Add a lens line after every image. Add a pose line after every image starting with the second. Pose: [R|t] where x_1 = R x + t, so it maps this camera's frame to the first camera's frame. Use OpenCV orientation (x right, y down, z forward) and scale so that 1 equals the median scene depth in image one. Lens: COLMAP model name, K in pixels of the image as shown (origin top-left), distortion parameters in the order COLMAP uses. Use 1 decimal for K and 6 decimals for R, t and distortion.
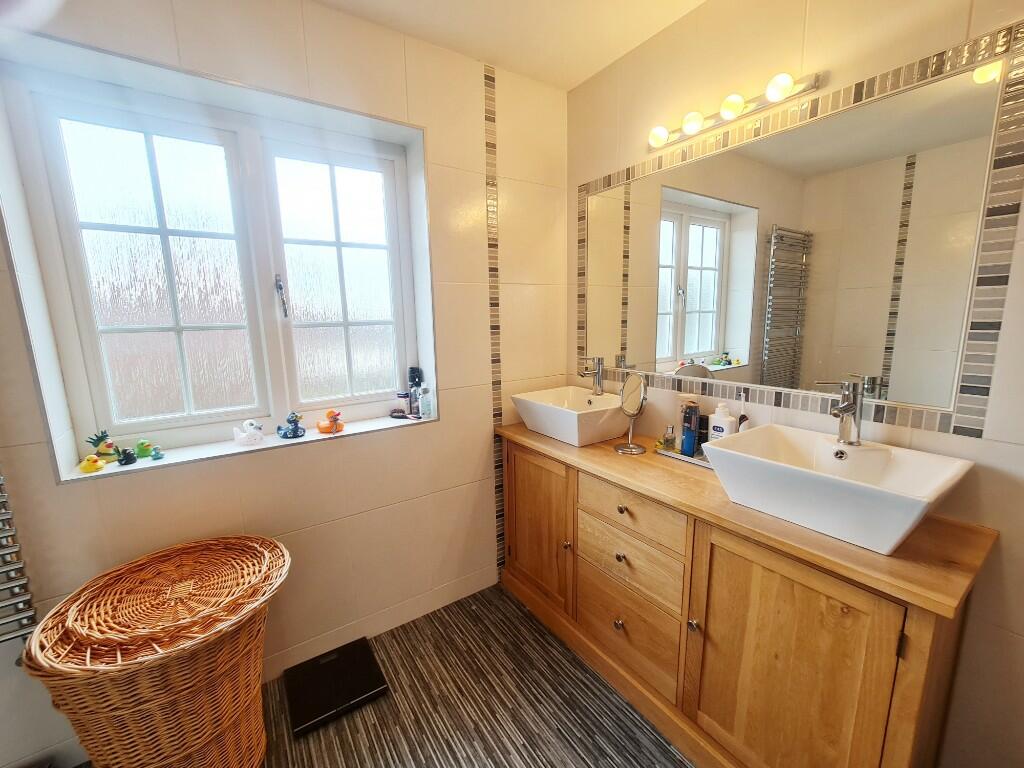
lens RADIAL K [[422.4, 0, 512.0], [0, 422.4, 384.0], [0, 0, 1]] dist [-0.000338, 0.000441]
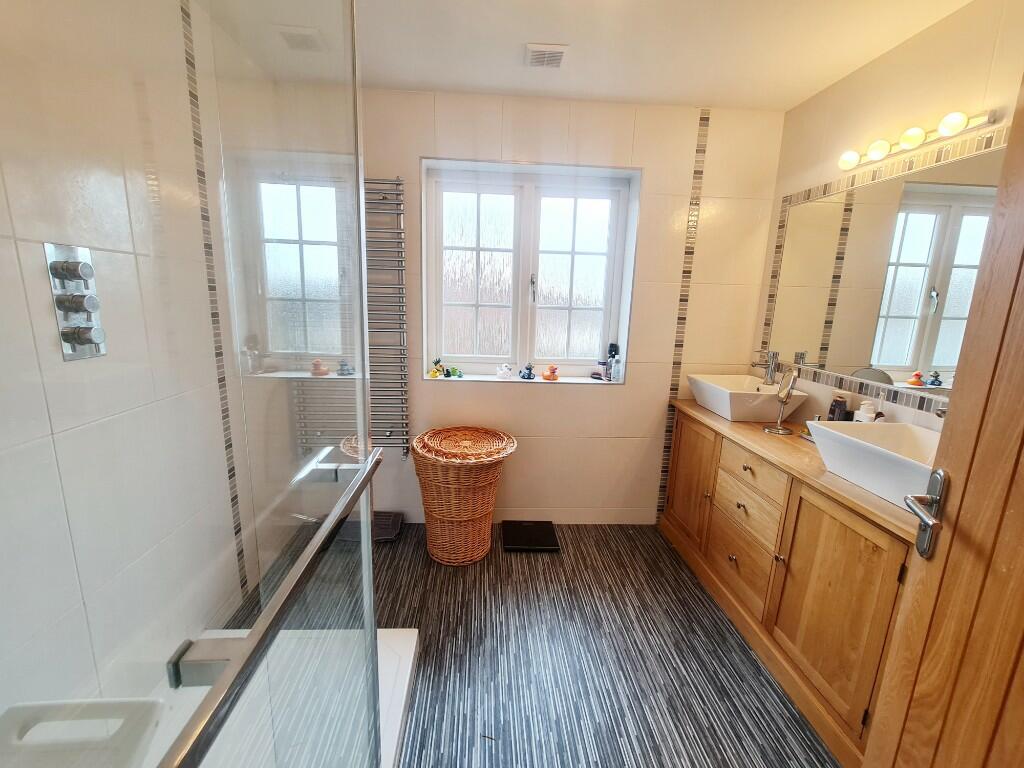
lens RADIAL K [[439.5, 0, 502.8], [0, 439.5, 382.8], [0, 0, 1]] dist [-0.003573, -0.000311]
pose [[0.850643, 0.148485, -0.504340, 0.229779], [-0.133233, 0.988857, 0.066418, 0.044711], [0.508582, 0.010697, 0.860947, -0.452250]]
